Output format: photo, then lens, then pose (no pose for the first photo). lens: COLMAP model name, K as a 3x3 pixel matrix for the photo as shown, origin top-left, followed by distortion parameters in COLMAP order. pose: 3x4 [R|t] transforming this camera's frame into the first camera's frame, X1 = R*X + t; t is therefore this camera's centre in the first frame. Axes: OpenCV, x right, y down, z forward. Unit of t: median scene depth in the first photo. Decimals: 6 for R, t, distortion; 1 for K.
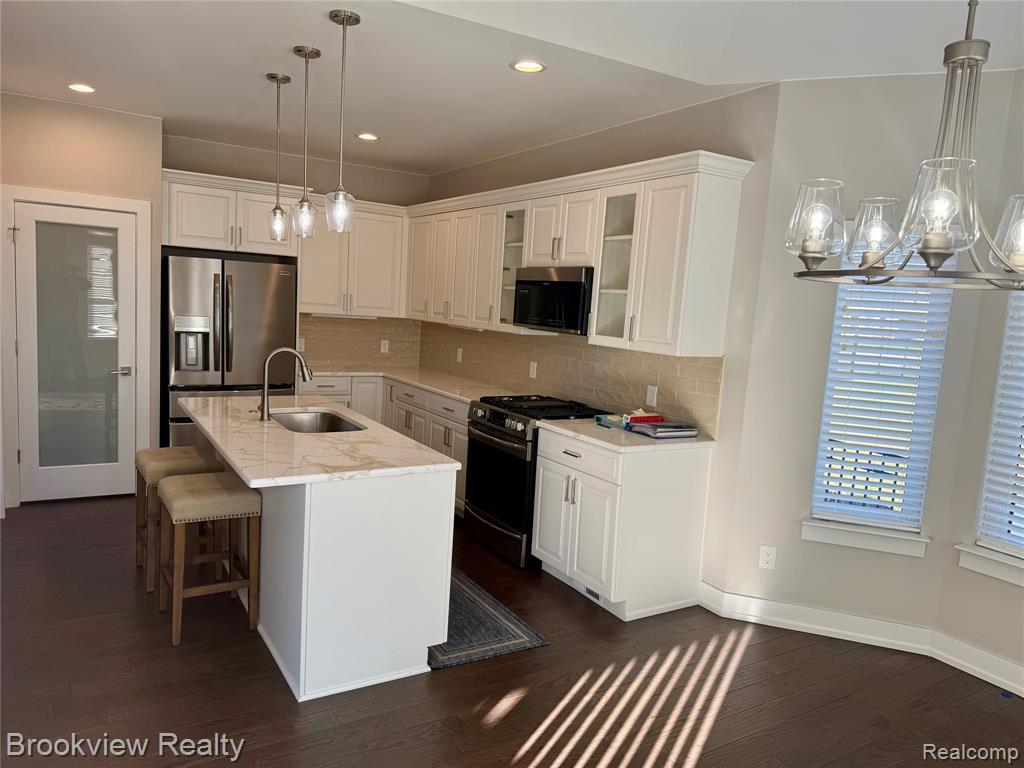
lens RADIAL K [[715.7, 0, 512.8], [0, 715.7, 387.1], [0, 0, 1]] dist [0.071470, -0.083648]
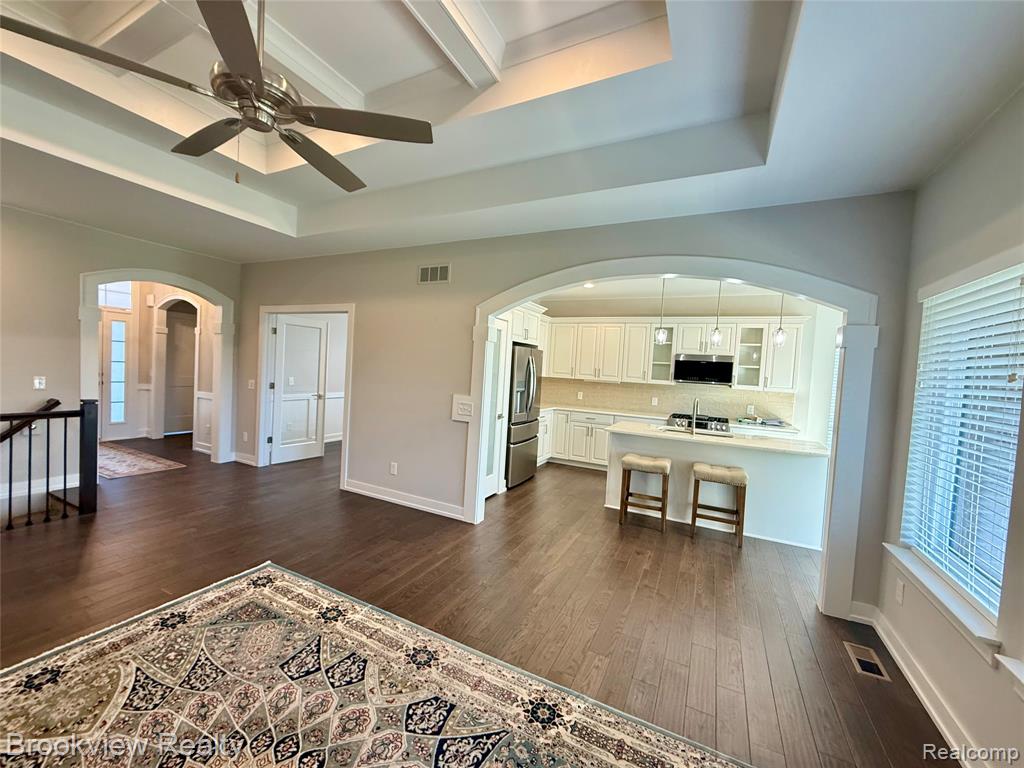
lens RADIAL K [[407.3, 0, 509.2], [0, 407.3, 383.4], [0, 0, 1]] dist [-0.002481, 0.000372]
pose [[0.859965, -0.034858, 0.509161, -0.978735], [0.060803, 0.997557, -0.034400, -0.063712], [-0.506718, 0.060541, 0.859984, 0.197227]]
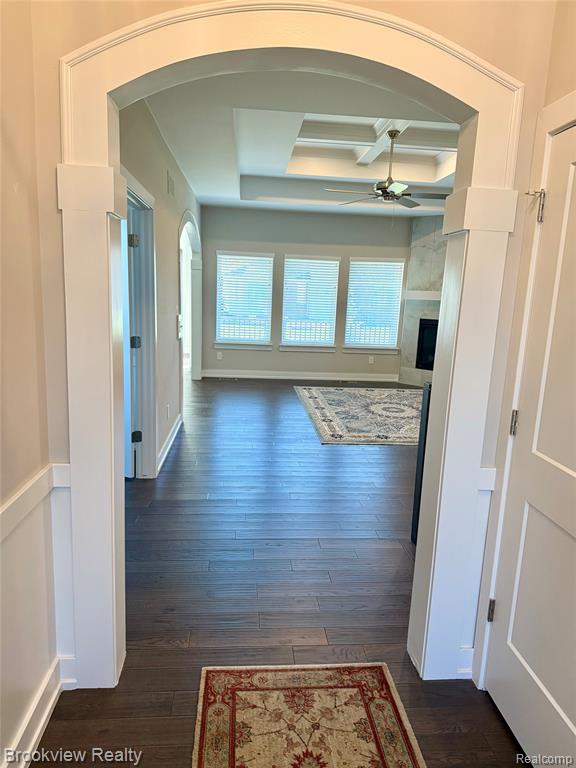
lens RADIAL K [[536.7, 0, 289.3], [0, 536.7, 390.7], [0, 0, 1]] dist [0.071470, -0.083648]
pose [[-0.884010, -0.185589, 0.429050, -1.361755], [-0.043701, 0.946605, 0.319420, -0.284425], [-0.465422, 0.263621, -0.844918, 1.760800]]
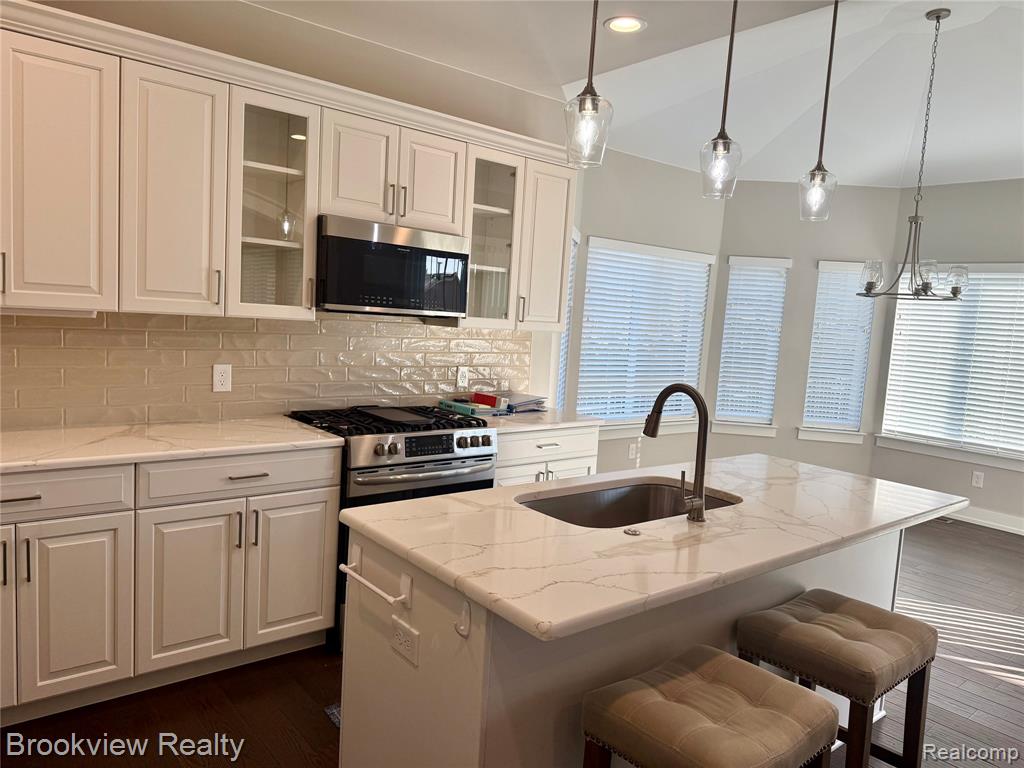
lens RADIAL K [[715.7, 0, 510.2], [0, 715.7, 384.9], [0, 0, 1]] dist [0.071470, -0.083648]
pose [[-0.116061, -0.169346, 0.978699, -0.613214], [0.052649, 0.982924, 0.176321, -0.115942], [-0.991846, 0.071992, -0.105163, 0.859559]]
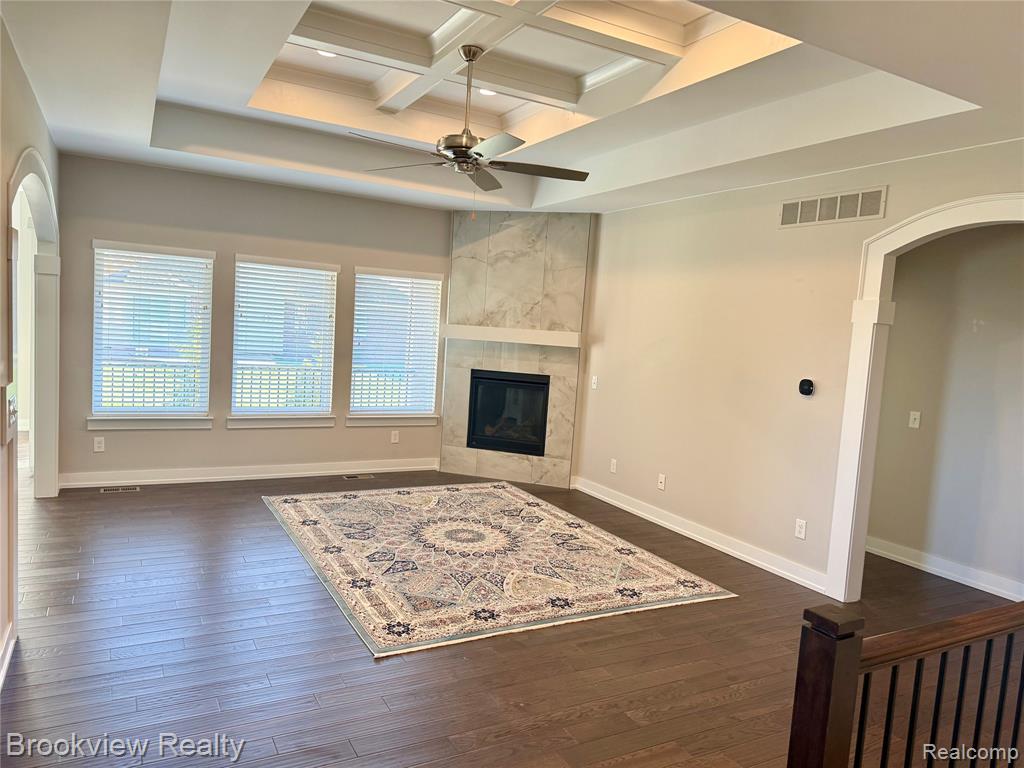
lens RADIAL K [[715.7, 0, 510.5], [0, 715.7, 384.7], [0, 0, 1]] dist [0.071470, -0.083648]
pose [[-0.989674, -0.132254, 0.055272, -1.110750], [-0.118285, 0.971328, 0.206229, -0.244375], [-0.080962, 0.197561, -0.976941, 1.452607]]
